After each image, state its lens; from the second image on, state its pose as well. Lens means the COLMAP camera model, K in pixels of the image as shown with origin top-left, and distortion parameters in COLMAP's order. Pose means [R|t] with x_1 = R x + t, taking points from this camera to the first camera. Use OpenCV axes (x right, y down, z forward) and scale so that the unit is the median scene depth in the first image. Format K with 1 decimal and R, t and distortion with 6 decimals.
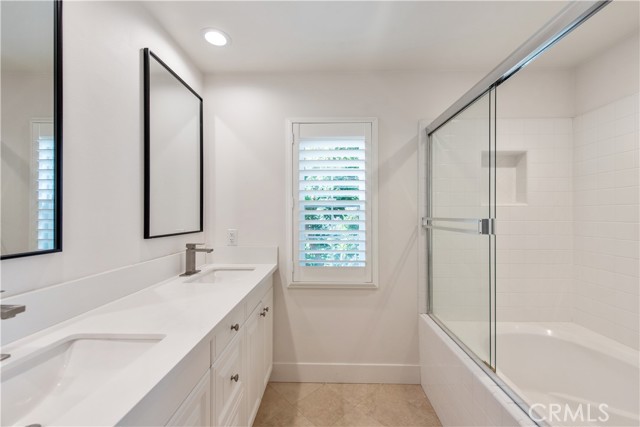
lens RADIAL K [[261.9, 0, 321.3], [0, 261.9, 212.8], [0, 0, 1]] dist [-0.004774, -0.000297]
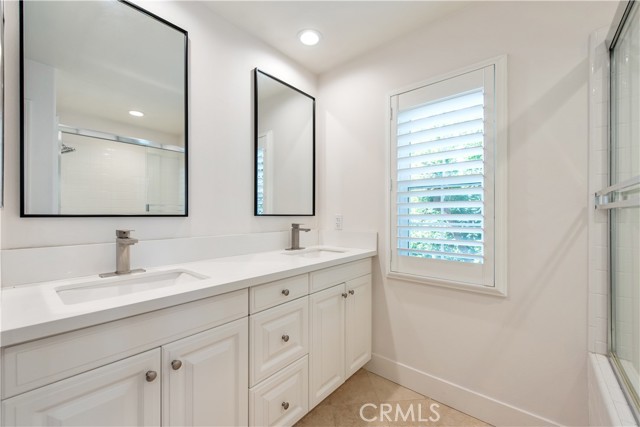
lens RADIAL K [[261.9, 0, 319.7], [0, 261.9, 215.1], [0, 0, 1]] dist [-0.004774, -0.000297]
pose [[0.770428, -0.000643, -0.637527, 0.279581], [0.004095, 0.999984, 0.003940, 0.063728], [0.637514, -0.005646, 0.770418, 0.141722]]
